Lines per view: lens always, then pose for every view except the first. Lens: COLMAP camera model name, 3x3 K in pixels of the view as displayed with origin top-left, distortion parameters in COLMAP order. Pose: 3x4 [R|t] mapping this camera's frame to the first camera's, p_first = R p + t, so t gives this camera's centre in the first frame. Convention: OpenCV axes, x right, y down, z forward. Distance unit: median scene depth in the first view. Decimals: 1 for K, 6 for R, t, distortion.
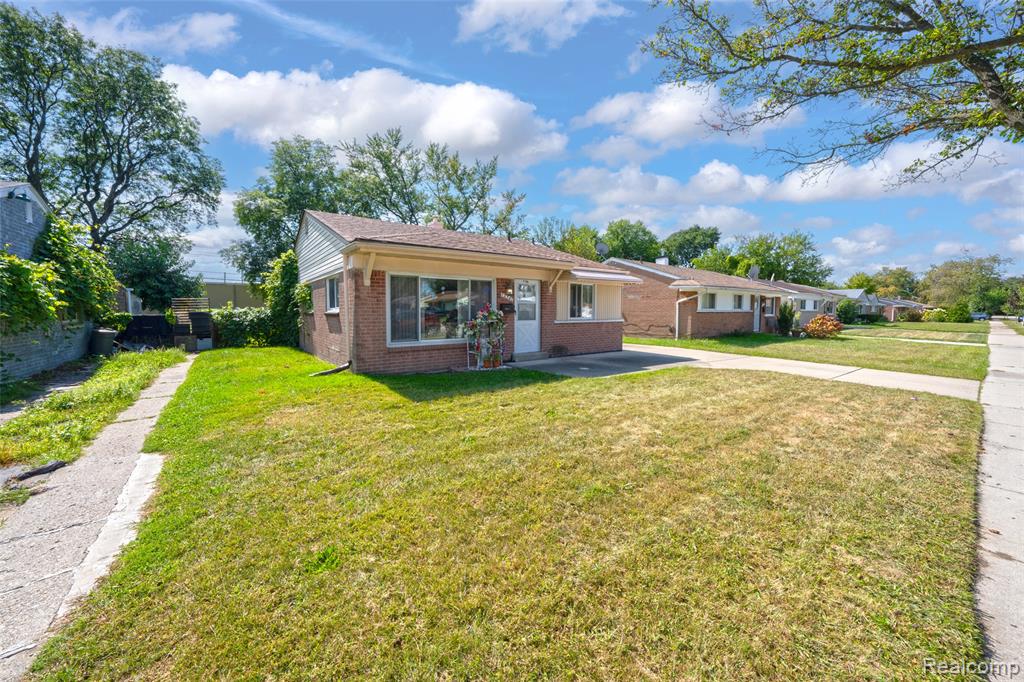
lens RADIAL K [[367.6, 0, 515.2], [0, 367.6, 324.6], [0, 0, 1]] dist [-0.029185, 0.006563]
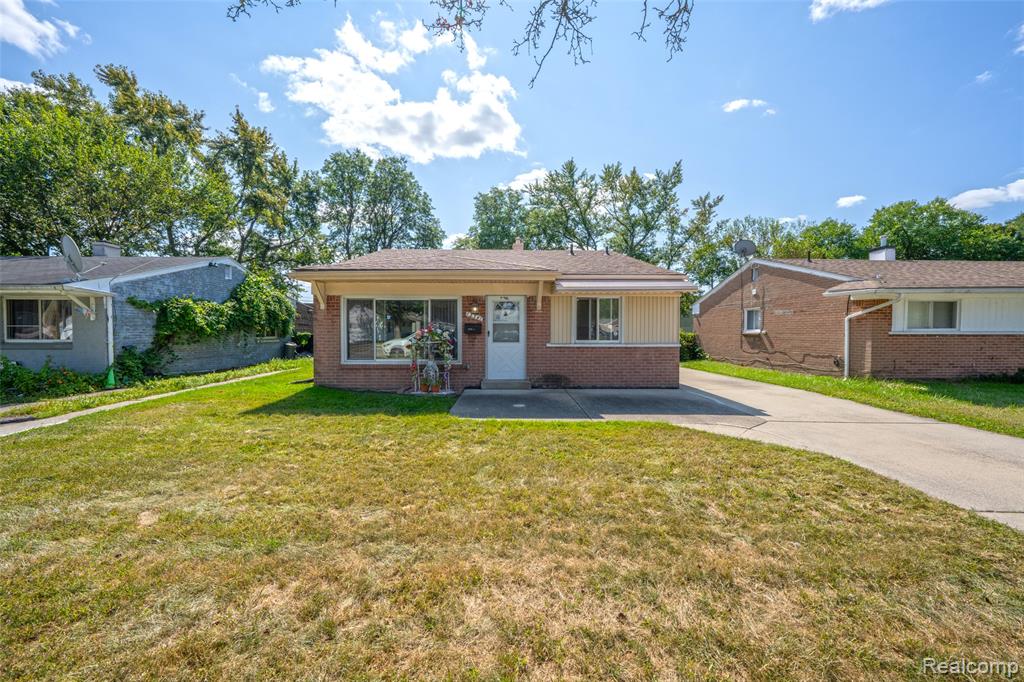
lens RADIAL K [[350.6, 0, 512.0], [0, 350.6, 341.0], [0, 0, 1]] dist [-0.026782, 0.005688]
pose [[0.813961, 0.015318, -0.580718, 0.330135], [-0.023350, 0.999707, -0.006358, -0.006460], [0.580450, 0.018735, 0.814080, 0.212047]]
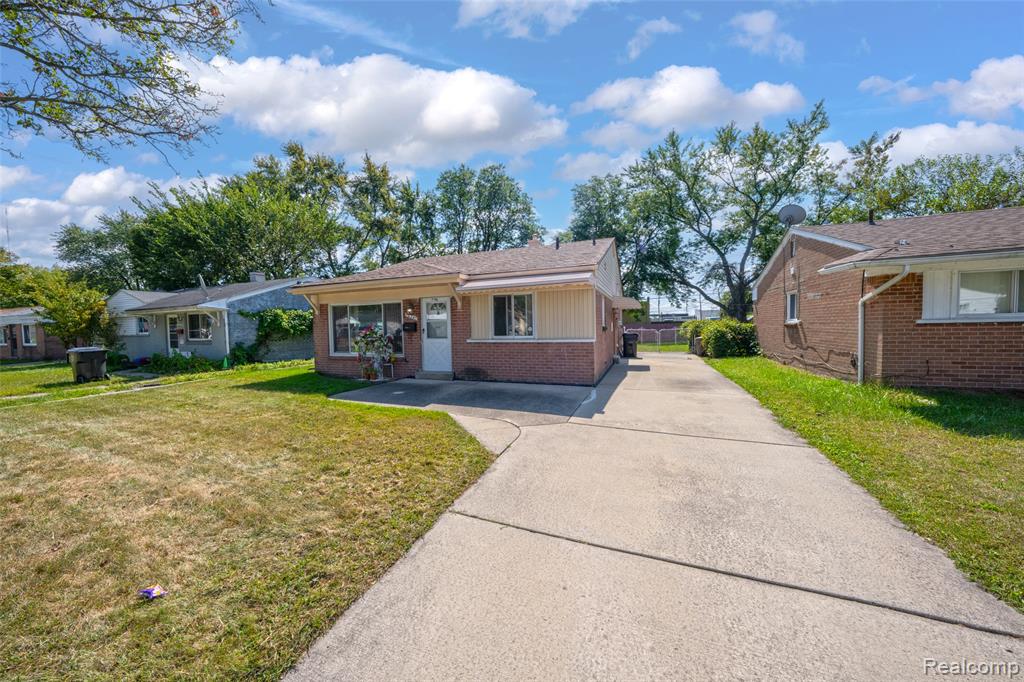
lens RADIAL K [[350.6, 0, 512.0], [0, 350.6, 341.0], [0, 0, 1]] dist [-0.026782, 0.005688]
pose [[0.529741, 0.024851, -0.847795, 0.589528], [-0.012467, 0.999691, 0.021513, -0.017702], [0.848068, -0.000827, 0.529887, 0.425183]]
